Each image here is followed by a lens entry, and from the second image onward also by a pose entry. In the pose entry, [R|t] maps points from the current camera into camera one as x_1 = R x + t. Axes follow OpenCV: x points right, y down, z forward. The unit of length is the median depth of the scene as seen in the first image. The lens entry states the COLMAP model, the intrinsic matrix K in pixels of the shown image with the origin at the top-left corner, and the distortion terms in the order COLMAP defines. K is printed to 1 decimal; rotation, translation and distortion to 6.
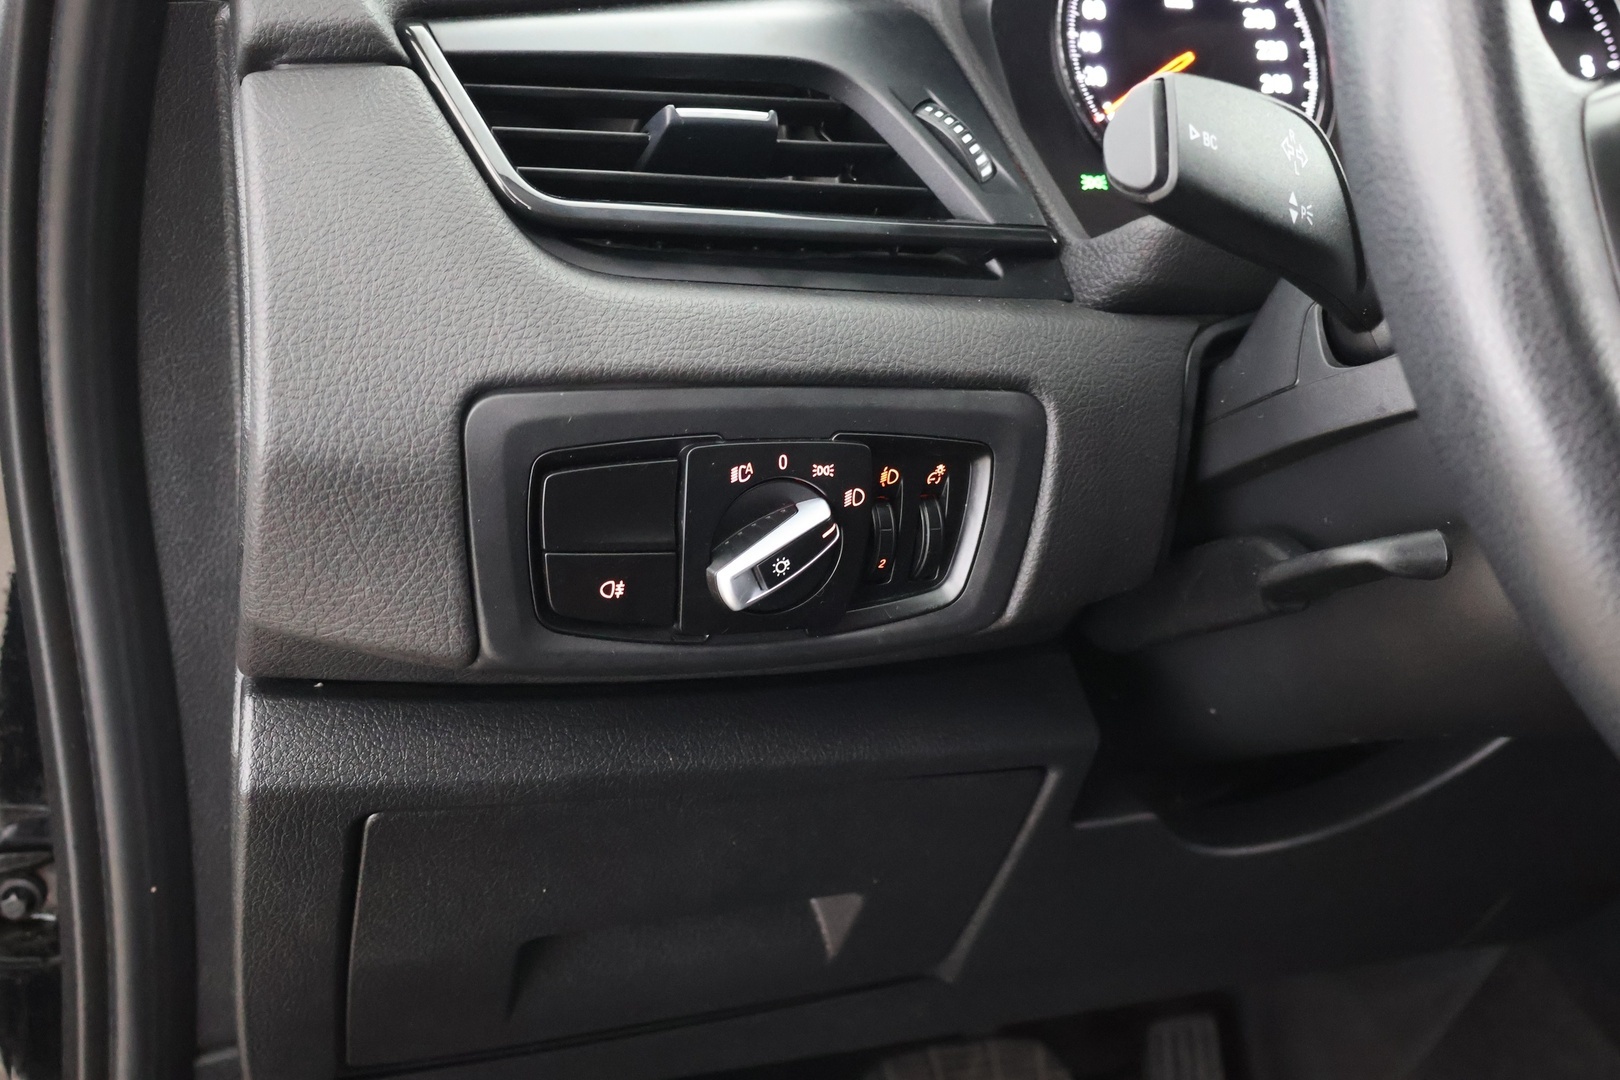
lens RADIAL K [[1949.5, 0, 808.9], [0, 1949.5, 533.4], [0, 0, 1]] dist [0.002729, 0.000000]
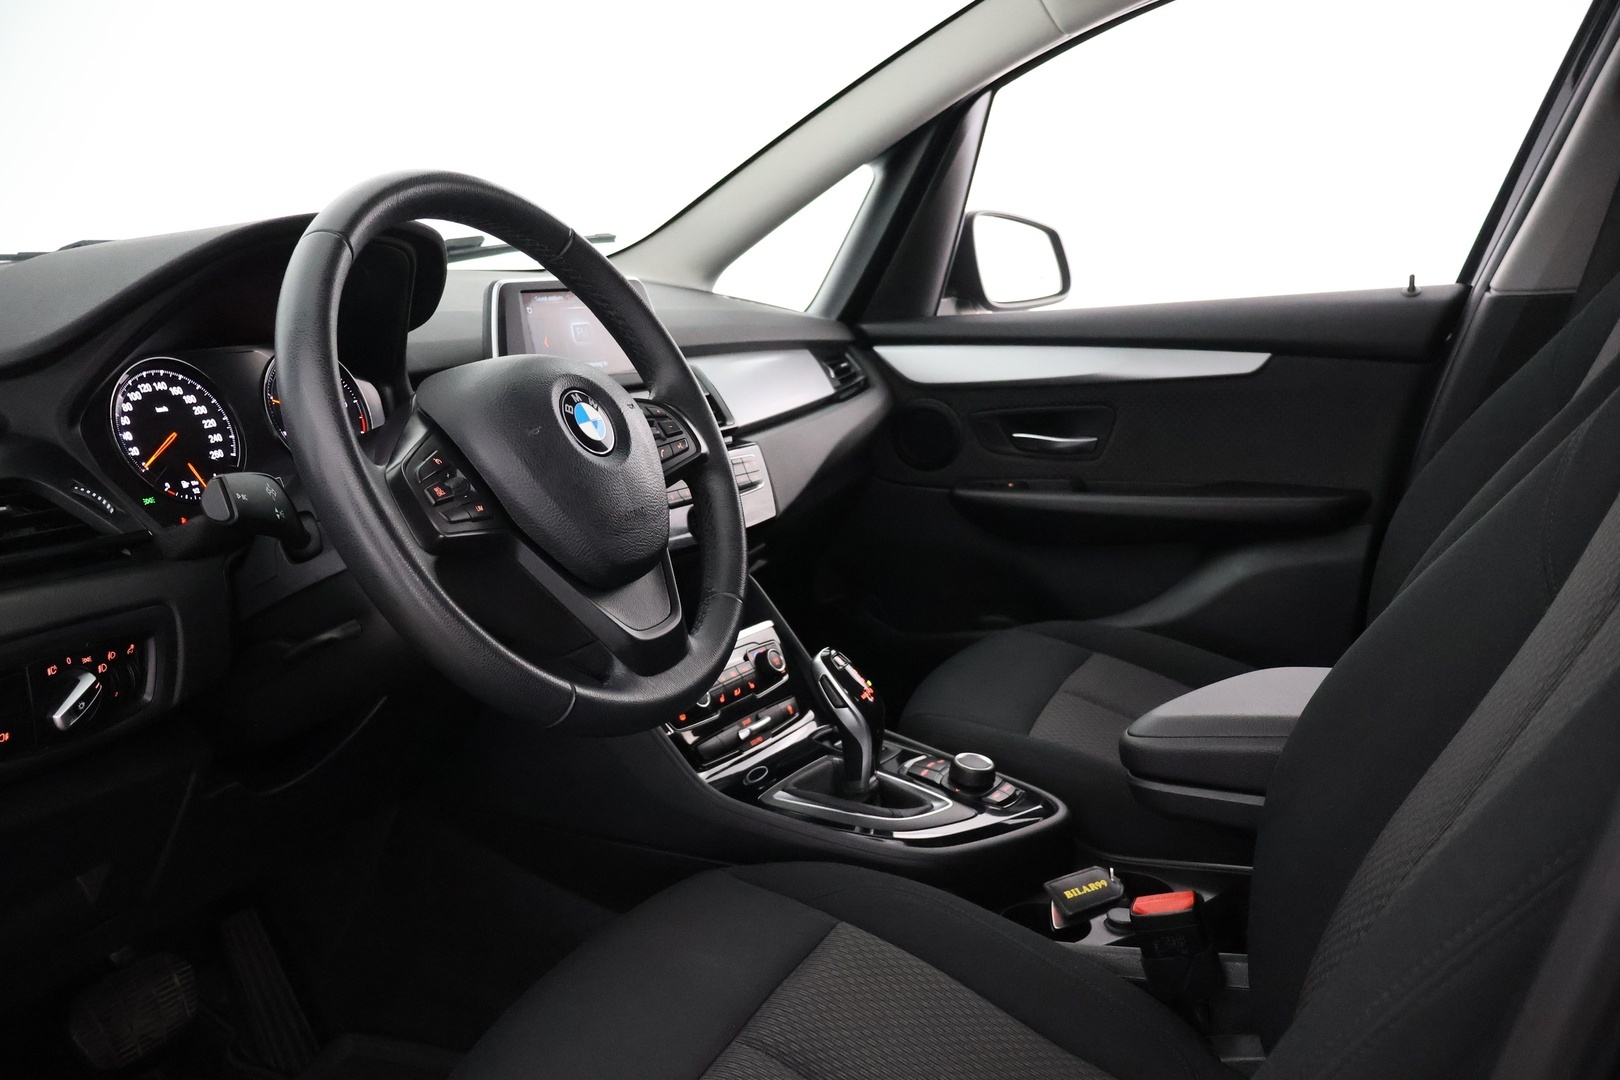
lens RADIAL K [[1362.2, 0, 810.6], [0, 1362.2, 525.6], [0, 0, 1]] dist [-0.006411, 0.004086]
pose [[0.728645, -0.198179, 0.655593, -0.363748], [0.233701, 0.971714, 0.033998, -0.039336], [-0.643786, 0.128440, 0.754349, -0.702193]]
